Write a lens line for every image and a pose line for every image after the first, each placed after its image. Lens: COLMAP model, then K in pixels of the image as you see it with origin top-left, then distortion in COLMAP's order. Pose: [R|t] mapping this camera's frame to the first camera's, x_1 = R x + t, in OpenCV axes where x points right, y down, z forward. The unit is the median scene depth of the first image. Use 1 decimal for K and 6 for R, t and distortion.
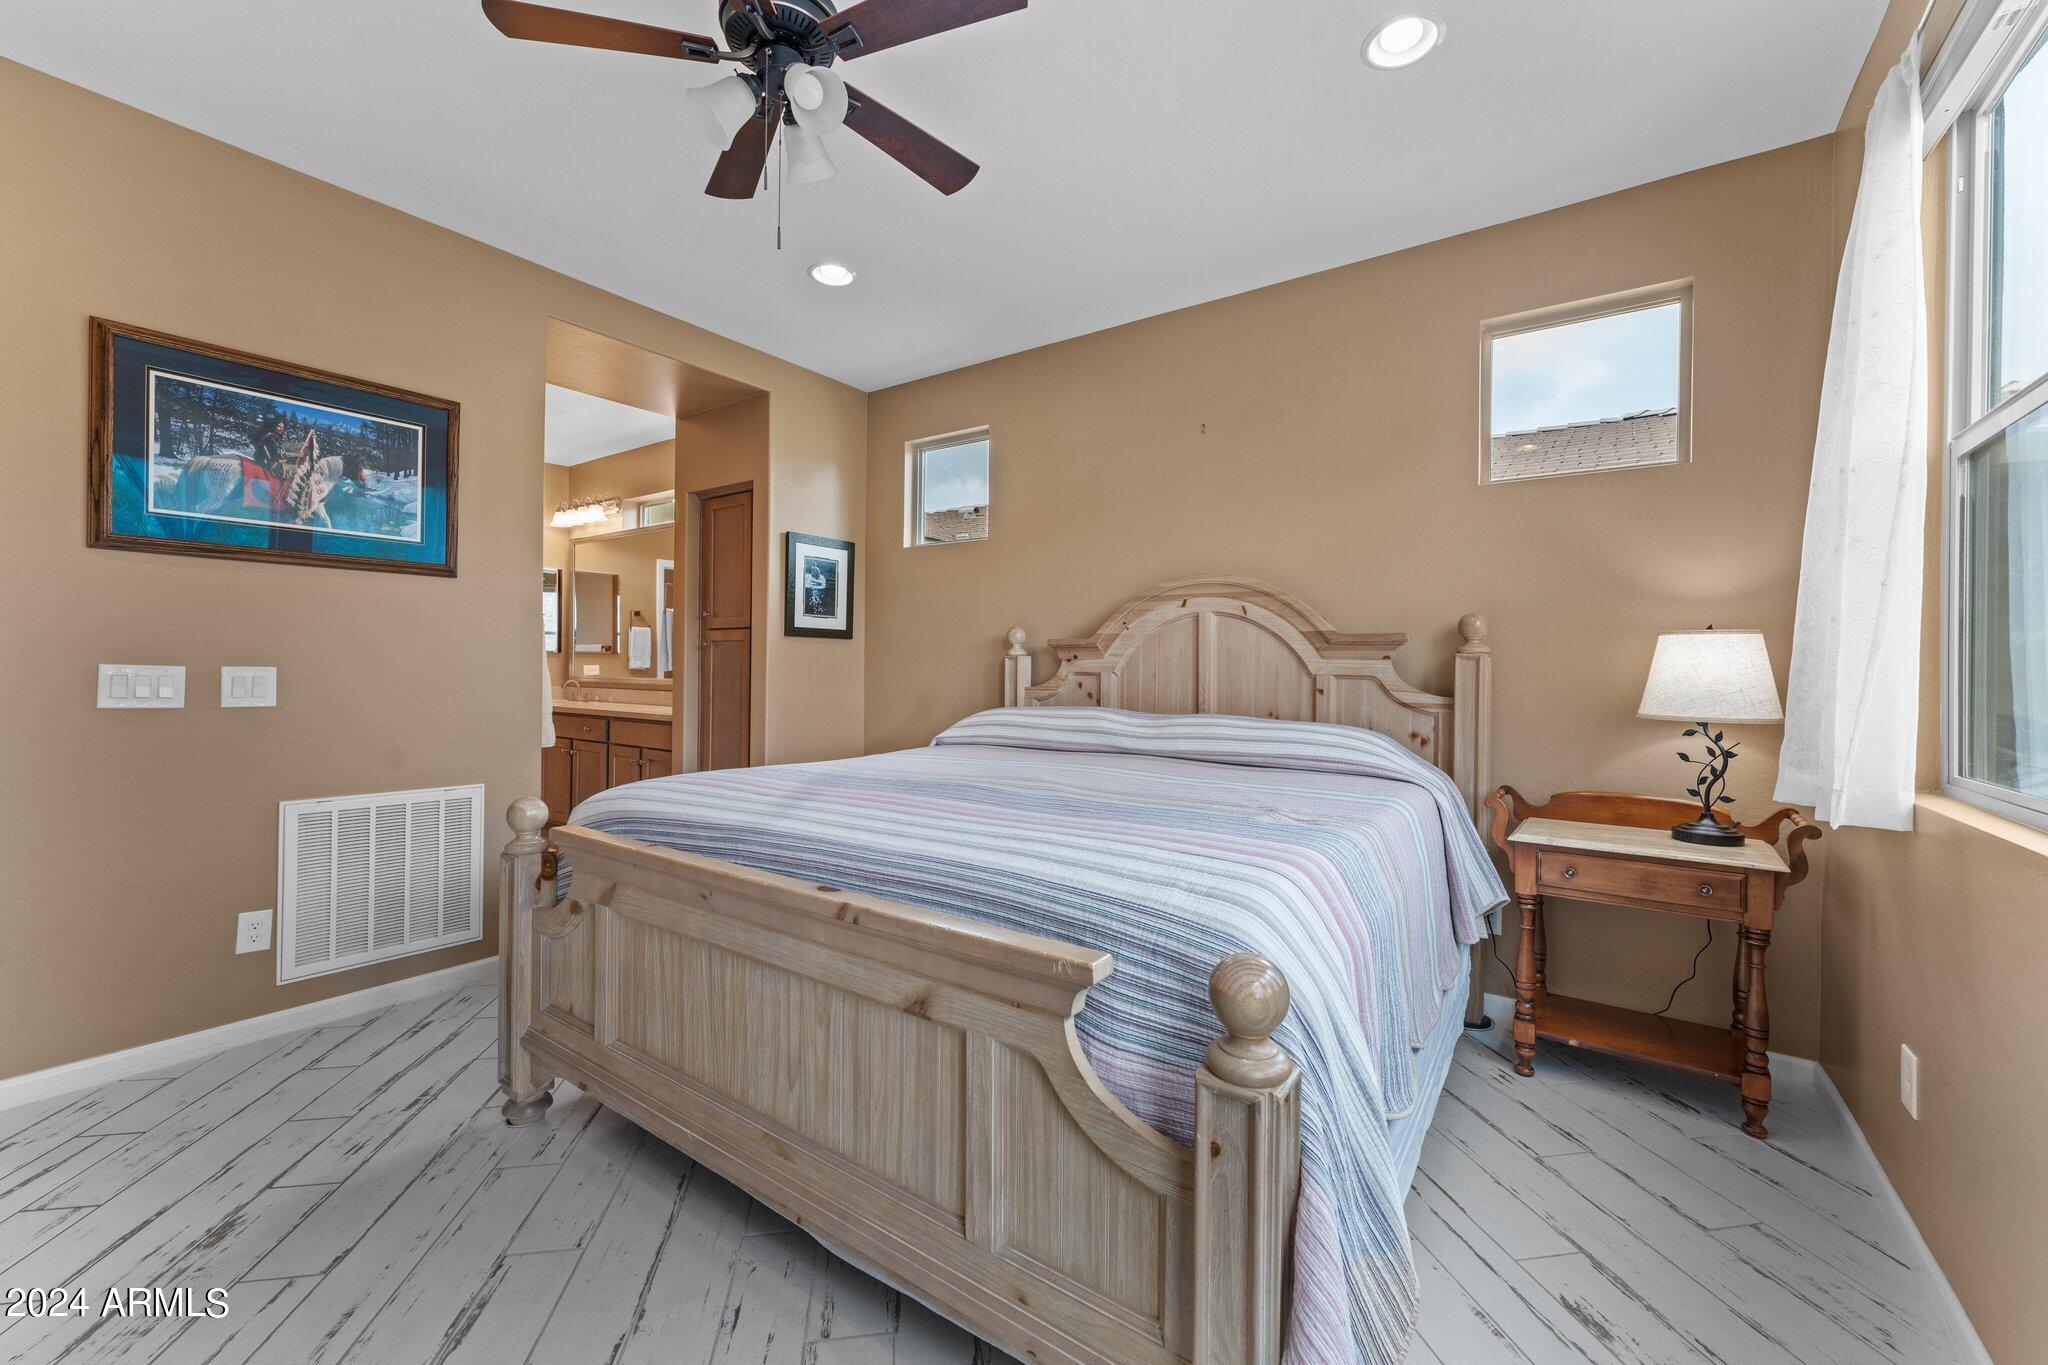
lens RADIAL K [[820.4, 0, 1017.7], [0, 820.4, 670.1], [0, 0, 1]] dist [-0.000201, 0.000103]
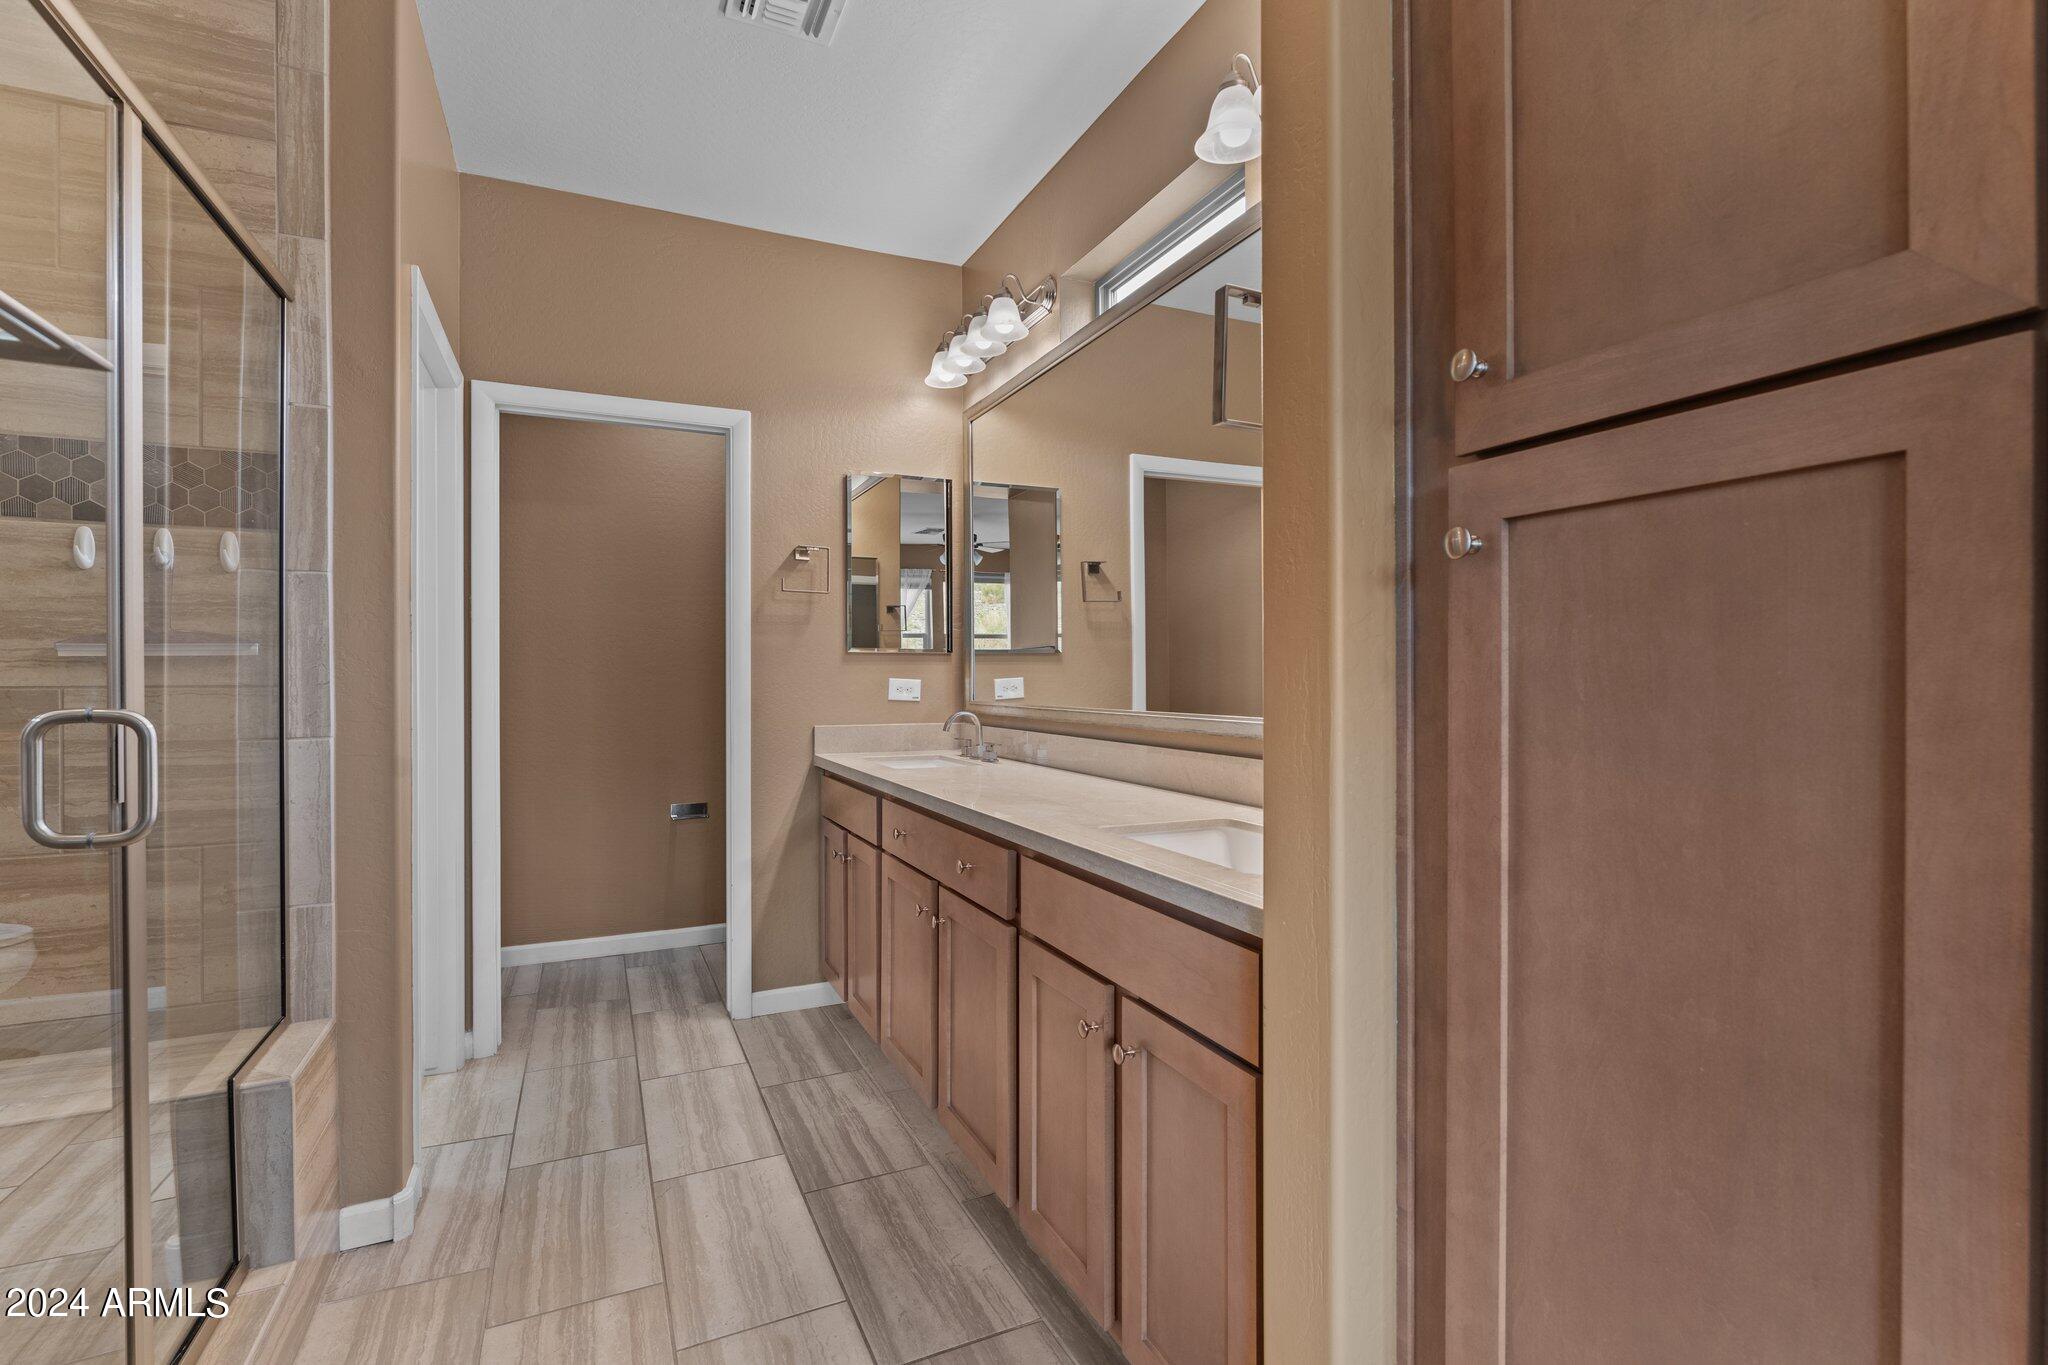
lens RADIAL K [[965.6, 0, 1021.5], [0, 965.6, 685.3], [0, 0, 1]] dist [0.000101, 0.000002]
pose [[0.877998, -0.006629, -0.478618, -0.255373], [0.005243, 0.999977, -0.004232, 0.000929], [0.478635, 0.001206, 0.878013, 0.536054]]
